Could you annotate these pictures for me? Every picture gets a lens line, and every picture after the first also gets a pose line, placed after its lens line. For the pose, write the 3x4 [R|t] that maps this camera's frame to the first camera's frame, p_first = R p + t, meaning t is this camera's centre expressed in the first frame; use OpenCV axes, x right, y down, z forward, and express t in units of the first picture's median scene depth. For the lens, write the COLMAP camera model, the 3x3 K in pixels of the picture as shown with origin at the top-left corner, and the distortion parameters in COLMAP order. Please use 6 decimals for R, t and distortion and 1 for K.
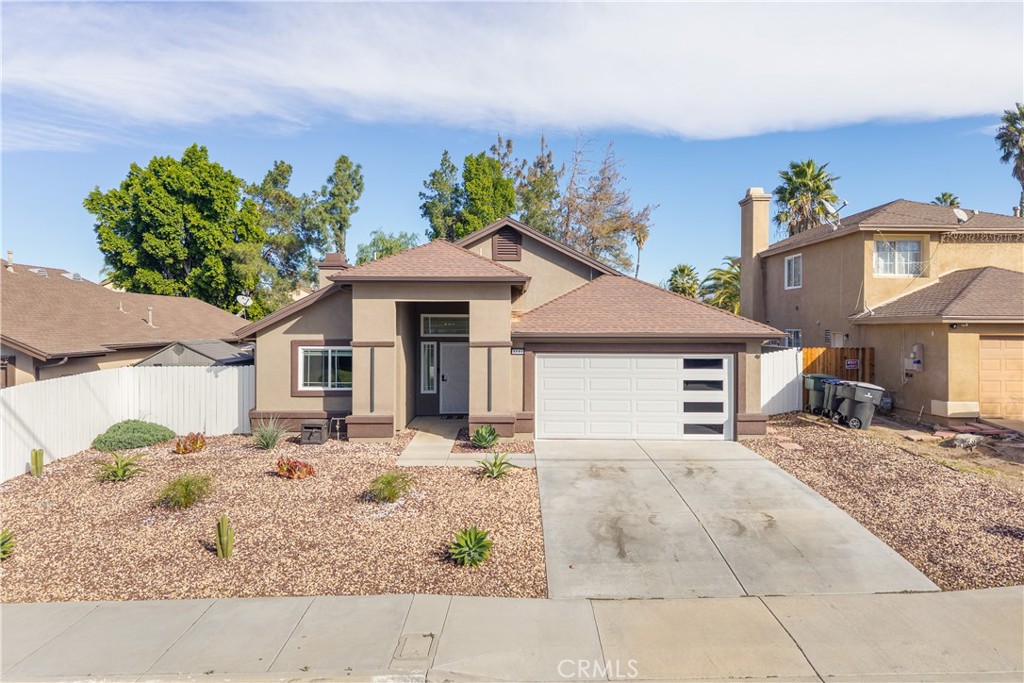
lens RADIAL K [[684.3, 0, 512.0], [0, 684.3, 341.5], [0, 0, 1]] dist [0.000290, 0.000090]
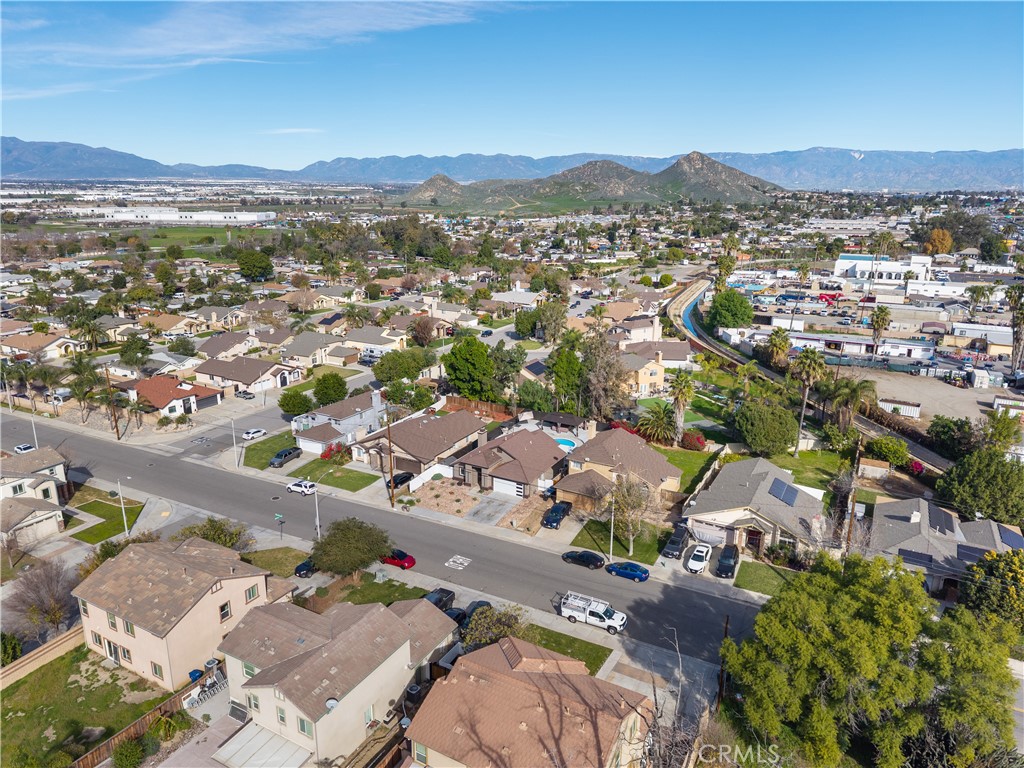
lens RADIAL K [[684.4, 0, 512.0], [0, 684.4, 384.0], [0, 0, 1]] dist [0.023892, -0.024193]
pose [[0.874087, 0.134149, -0.466879, 2.786069], [-0.014726, 0.967988, 0.250563, -2.213948], [0.485546, -0.212139, 0.848081, -3.697244]]
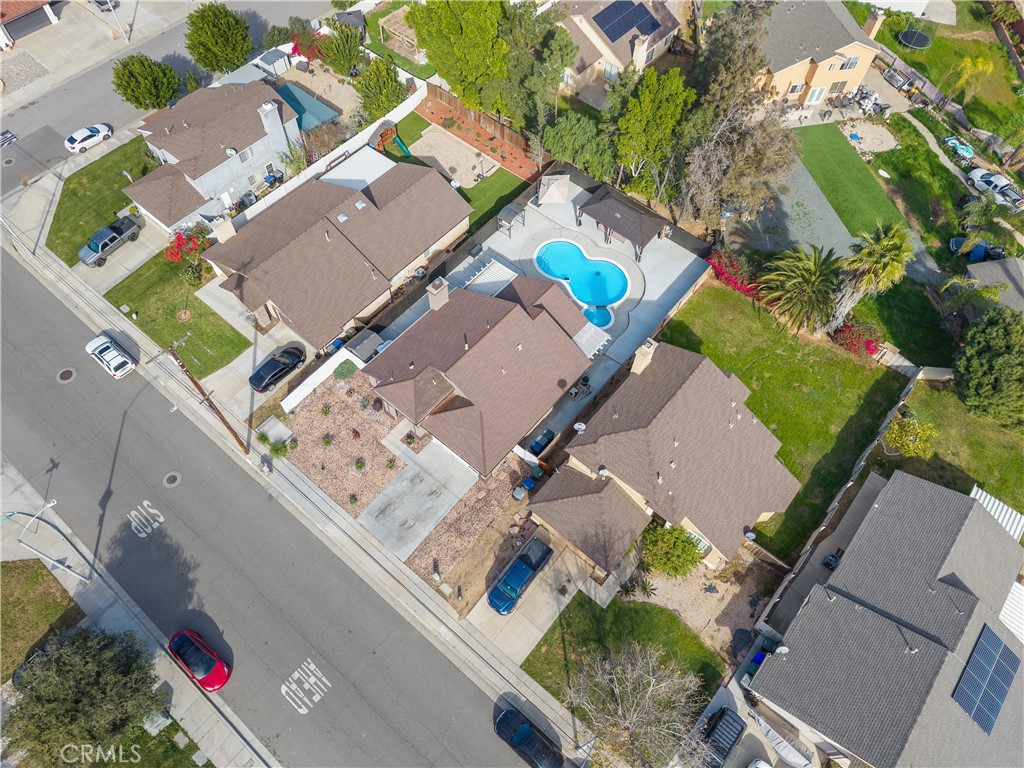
lens RADIAL K [[684.4, 0, 512.0], [0, 684.4, 384.0], [0, 0, 1]] dist [0.023892, -0.024193]
pose [[0.764710, 0.560186, -0.318451, 1.182296], [-0.039354, 0.533880, 0.844644, -2.691447], [0.643172, -0.633375, 0.430309, 0.039051]]
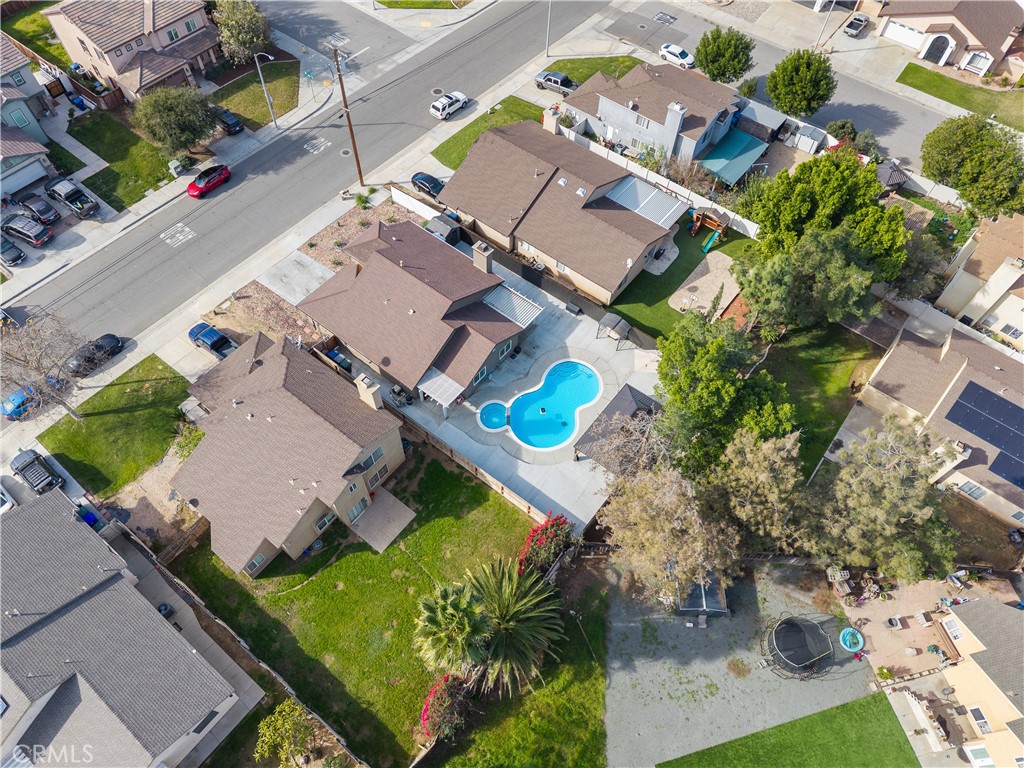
lens RADIAL K [[684.4, 0, 512.0], [0, 684.4, 384.0], [0, 0, 1]] dist [0.023892, -0.024193]
pose [[-0.619720, 0.650625, -0.438902, 1.465710], [-0.045562, 0.528468, 0.847730, -2.731787], [0.783500, 0.545352, -0.297859, 3.028862]]
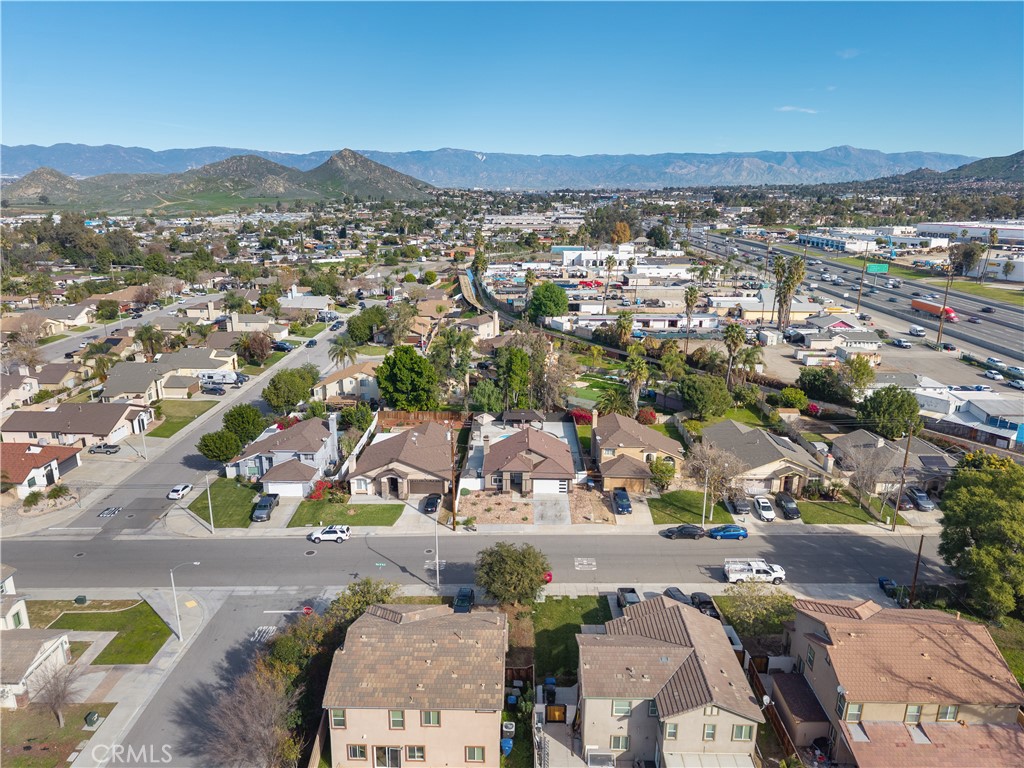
lens RADIAL K [[684.4, 0, 512.0], [0, 684.4, 384.0], [0, 0, 1]] dist [0.023892, -0.024193]
pose [[0.999848, 0.009205, -0.014828, -0.070691], [-0.005214, 0.968340, 0.249582, -2.214534], [0.016656, -0.249467, 0.968240, -4.420166]]
